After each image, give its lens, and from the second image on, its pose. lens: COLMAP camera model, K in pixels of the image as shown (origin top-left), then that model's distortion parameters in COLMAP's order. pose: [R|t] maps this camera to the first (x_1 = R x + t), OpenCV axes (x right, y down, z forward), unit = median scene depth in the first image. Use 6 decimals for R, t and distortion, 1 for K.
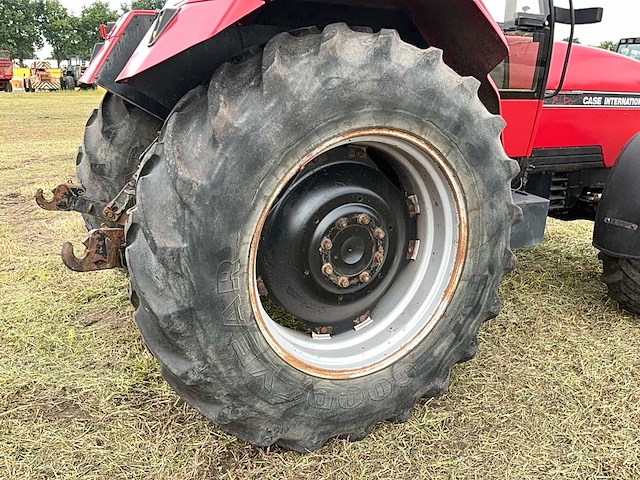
lens RADIAL K [[531.2, 0, 317.6], [0, 531.2, 238.7], [0, 0, 1]] dist [0.132220, -0.267279]
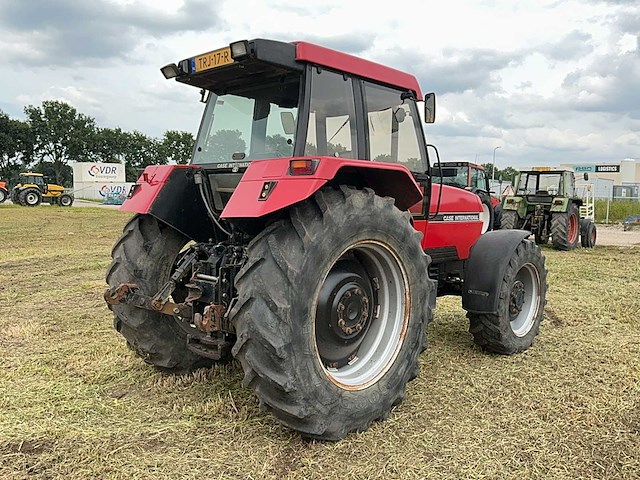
lens RADIAL K [[531.2, 0, 317.6], [0, 531.2, 238.7], [0, 0, 1]] dist [0.132220, -0.267279]
pose [[0.956937, -0.024687, 0.289244, -0.500354], [0.080212, 0.980073, -0.181724, 0.091734], [-0.278994, 0.197099, 0.939848, -0.570611]]
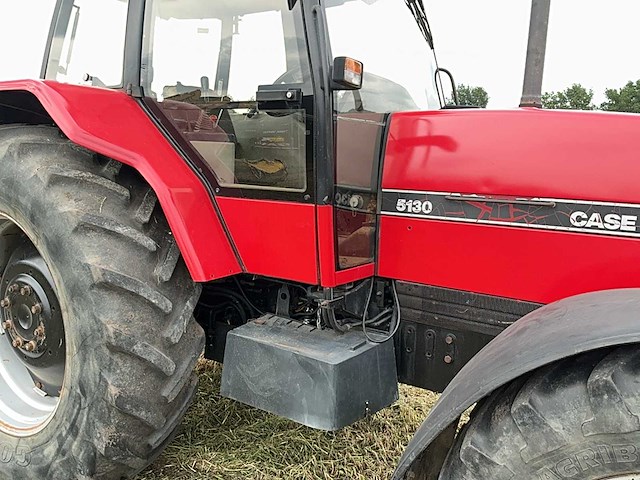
lens RADIAL K [[531.2, 0, 317.6], [0, 531.2, 238.7], [0, 0, 1]] dist [0.132220, -0.267279]
pose [[0.498991, 0.122891, -0.857850, 1.260830], [-0.256935, 0.966366, -0.011017, -0.268285], [0.827643, 0.225909, 0.513782, 0.860467]]
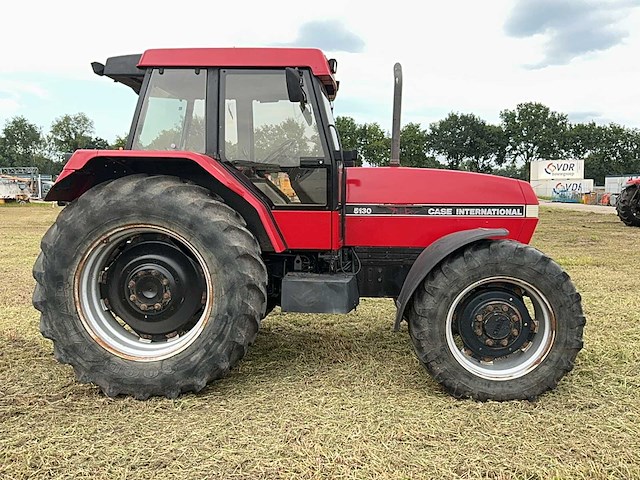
lens RADIAL K [[531.2, 0, 317.6], [0, 531.2, 238.7], [0, 0, 1]] dist [0.132220, -0.267279]
pose [[0.849524, 0.032887, -0.526524, 1.458203], [-0.133836, 0.978838, -0.154800, 0.055944], [0.510291, 0.201974, 0.835948, -0.266231]]
